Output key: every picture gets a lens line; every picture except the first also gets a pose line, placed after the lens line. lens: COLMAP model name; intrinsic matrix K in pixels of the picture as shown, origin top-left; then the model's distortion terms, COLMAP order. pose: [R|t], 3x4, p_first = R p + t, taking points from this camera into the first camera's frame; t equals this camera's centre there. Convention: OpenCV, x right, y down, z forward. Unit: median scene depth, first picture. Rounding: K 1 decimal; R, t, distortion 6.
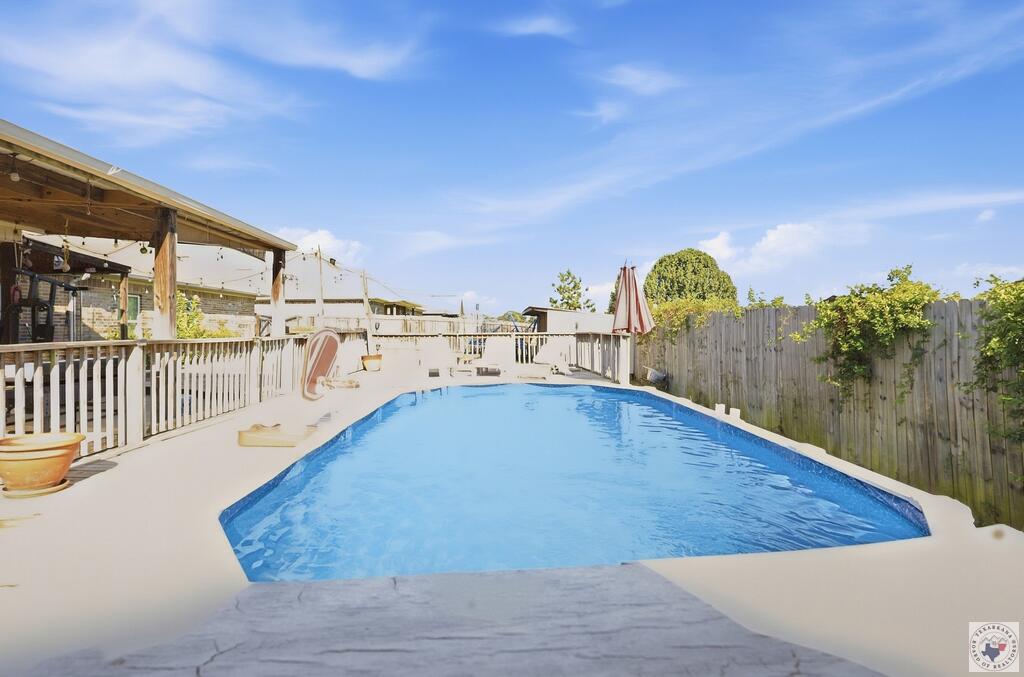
lens RADIAL K [[482.7, 0, 517.3], [0, 482.7, 320.8], [0, 0, 1]] dist [0.001716, 0.000337]
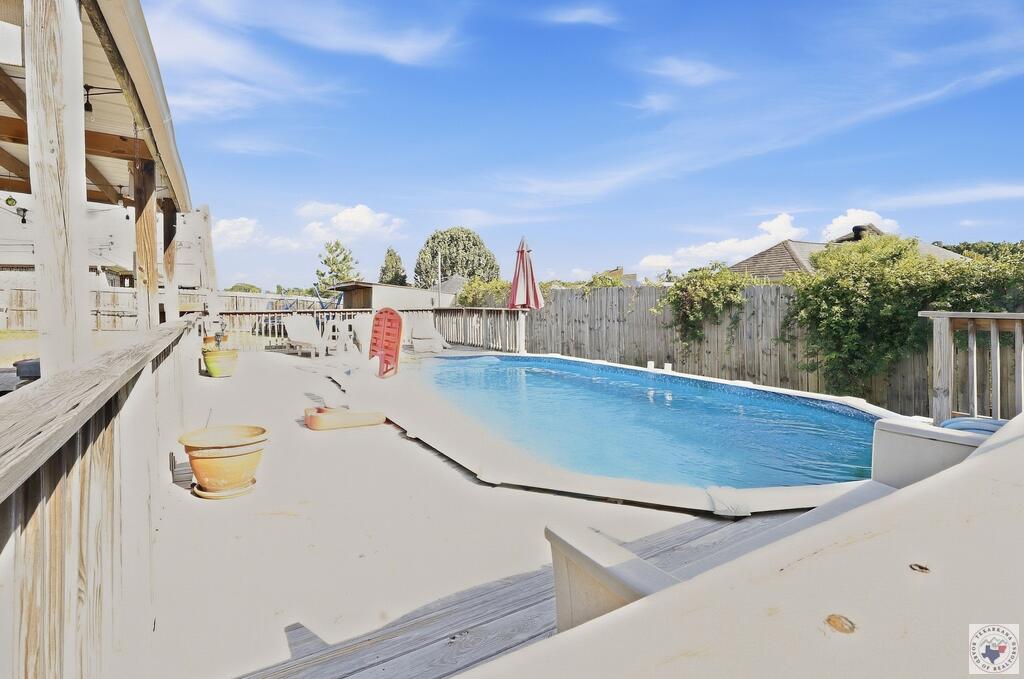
lens RADIAL K [[482.7, 0, 517.3], [0, 482.7, 321.8], [0, 0, 1]] dist [0.001716, 0.000337]
pose [[0.897892, -0.019508, 0.439784, -0.357576], [-0.004219, 0.998590, 0.052908, -0.003935], [-0.440196, -0.049361, 0.896544, -0.030027]]
